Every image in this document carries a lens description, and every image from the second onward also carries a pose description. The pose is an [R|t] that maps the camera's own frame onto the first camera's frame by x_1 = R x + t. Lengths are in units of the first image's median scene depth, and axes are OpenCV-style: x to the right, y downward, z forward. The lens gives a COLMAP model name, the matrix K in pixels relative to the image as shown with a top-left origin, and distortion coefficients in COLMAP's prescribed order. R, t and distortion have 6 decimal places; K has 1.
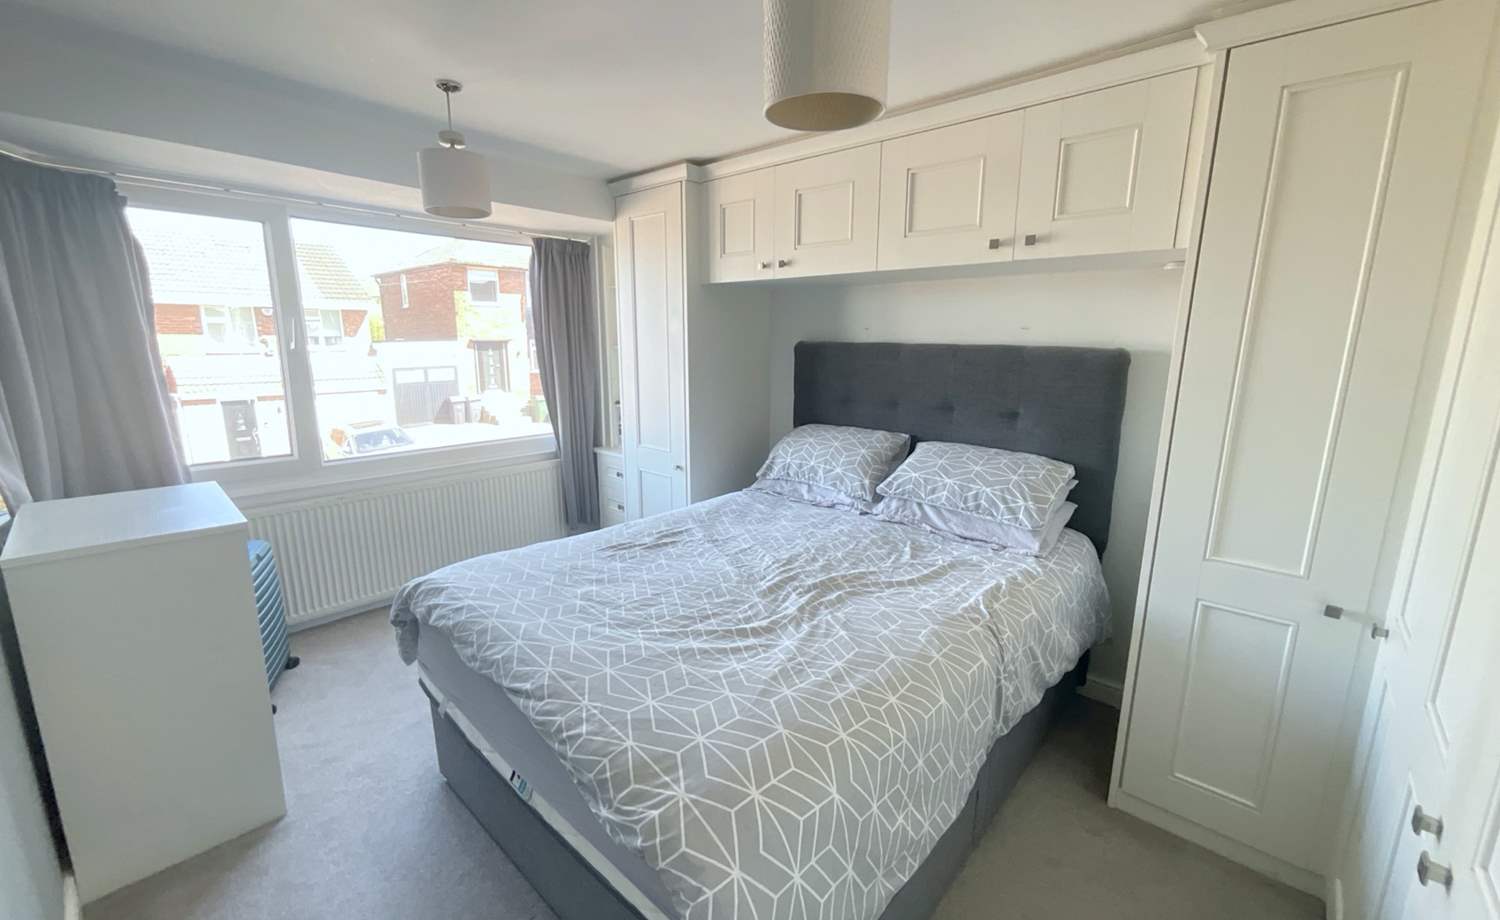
lens RADIAL K [[610.6, 0, 738.0], [0, 610.6, 461.8], [0, 0, 1]] dist [-0.002331, 0.000672]
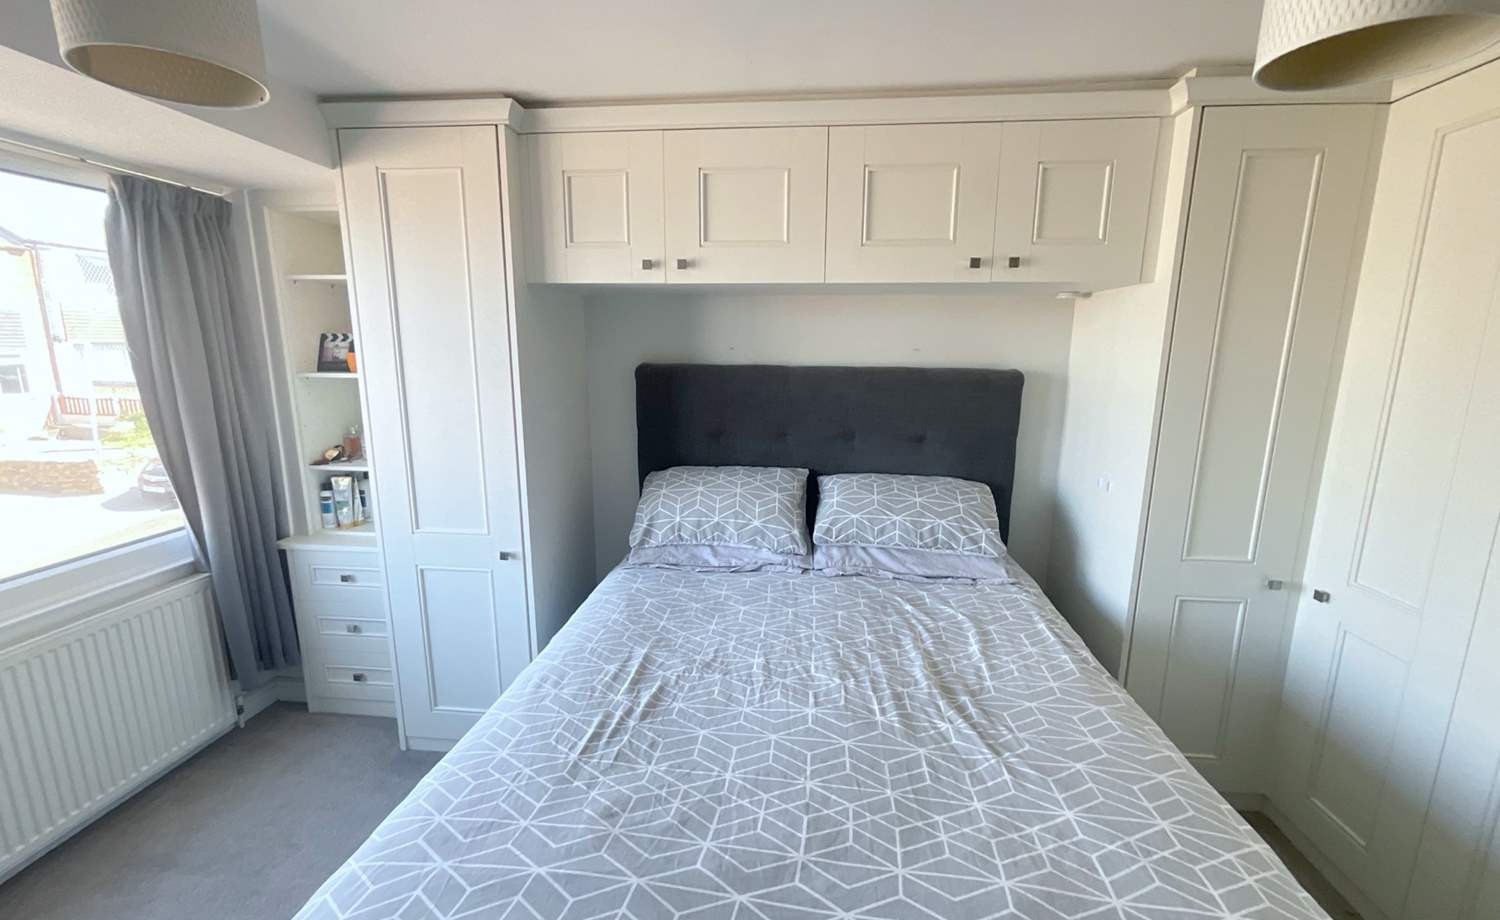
lens RADIAL K [[610.6, 0, 745.0], [0, 610.6, 457.9], [0, 0, 1]] dist [-0.002331, 0.000672]
pose [[0.794012, -0.107405, 0.598339, -0.334433], [0.120376, 0.992557, 0.018427, -0.092206], [-0.595865, 0.057395, 0.801031, 0.364193]]
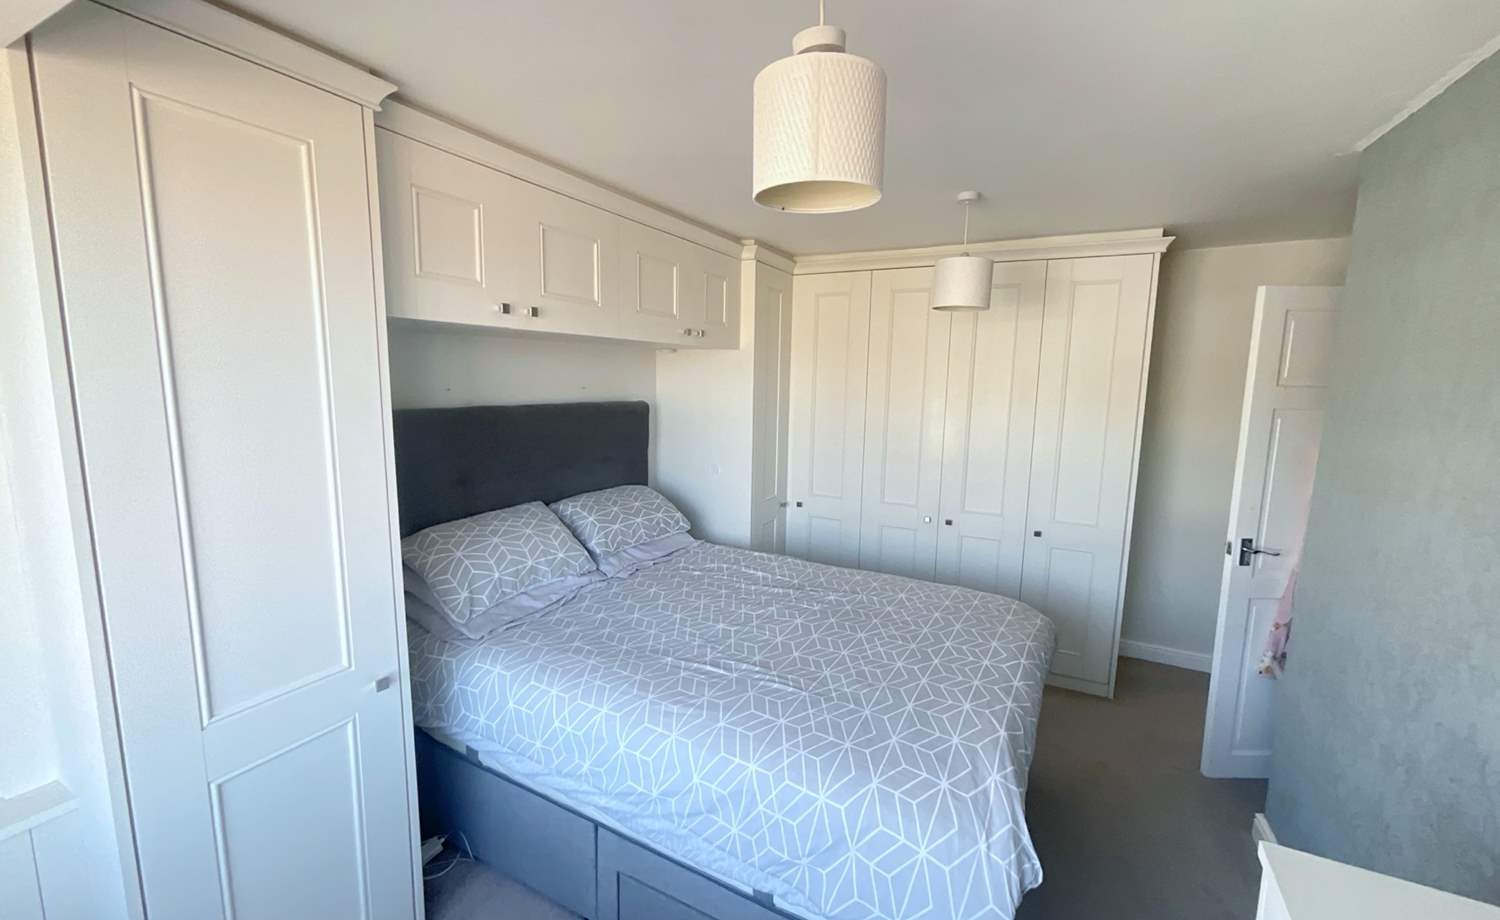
lens RADIAL K [[610.6, 0, 750.3], [0, 610.6, 456.2], [0, 0, 1]] dist [-0.002331, 0.000672]
pose [[-0.274225, -0.131691, 0.952606, -0.730299], [0.182996, 0.965333, 0.186129, -0.238795], [-0.944094, 0.225364, -0.240620, 0.952797]]
